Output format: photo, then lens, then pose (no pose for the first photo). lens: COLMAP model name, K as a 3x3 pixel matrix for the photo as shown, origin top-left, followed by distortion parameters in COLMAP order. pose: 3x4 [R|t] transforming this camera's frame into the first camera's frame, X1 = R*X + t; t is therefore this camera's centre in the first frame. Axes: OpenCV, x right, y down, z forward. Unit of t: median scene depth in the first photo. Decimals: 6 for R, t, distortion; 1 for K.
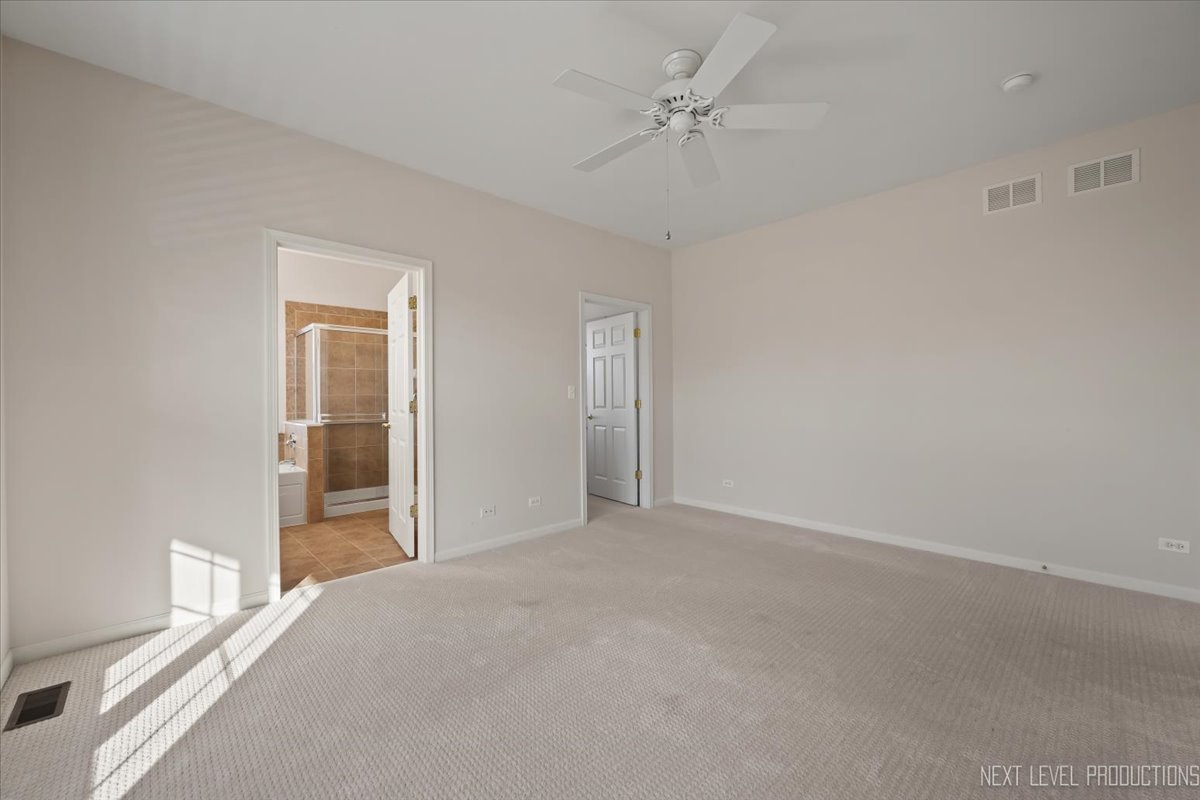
lens RADIAL K [[483.2, 0, 594.0], [0, 483.2, 396.1], [0, 0, 1]] dist [-0.001643, -0.000355]
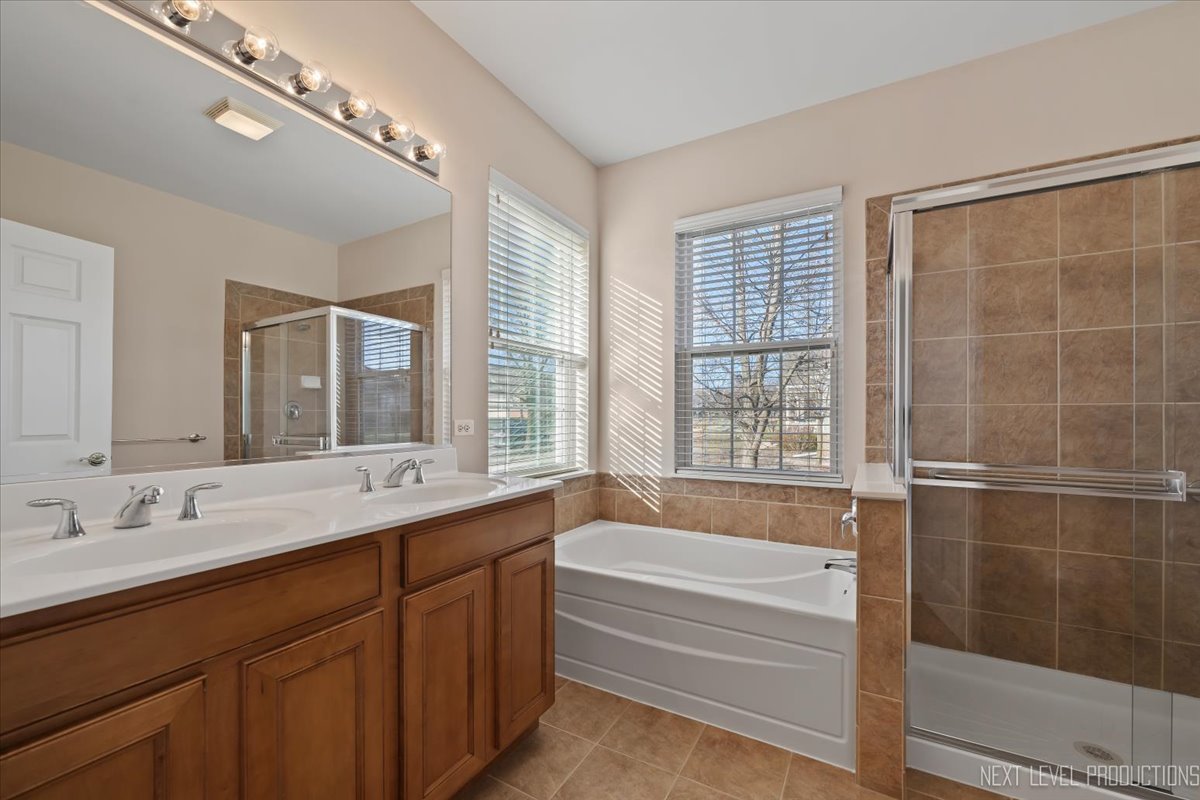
lens RADIAL K [[486.2, 0, 599.8], [0, 486.2, 420.8], [0, 0, 1]] dist [-0.000732, -0.000055]
pose [[0.300472, 0.008847, -0.953750, -0.328740], [0.002388, 0.999947, 0.010028, 0.007537], [0.953788, -0.005291, 0.300435, 0.740883]]
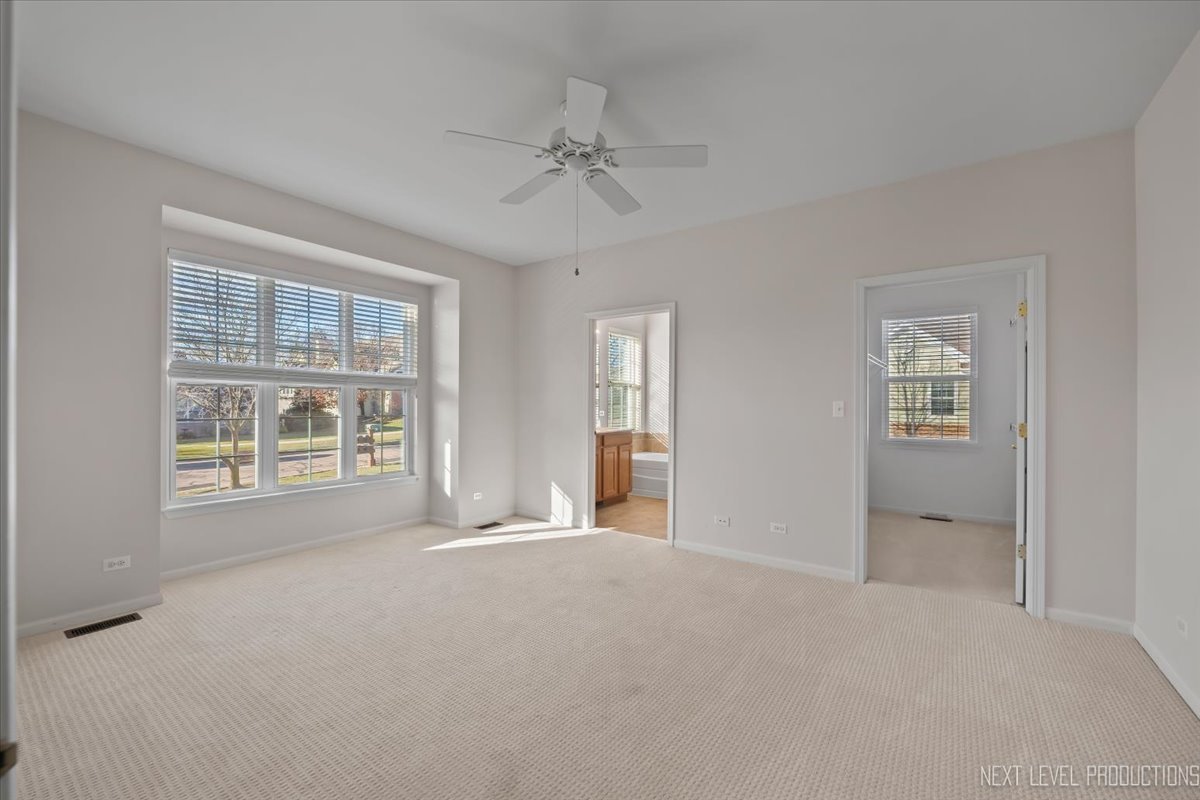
lens RADIAL K [[483.2, 0, 594.0], [0, 483.2, 396.1], [0, 0, 1]] dist [-0.001643, -0.000355]
pose [[0.181611, -0.011341, -0.983305, 0.672713], [0.000610, 0.999935, -0.011421, -0.021075], [0.983370, 0.001474, 0.181606, 0.453927]]
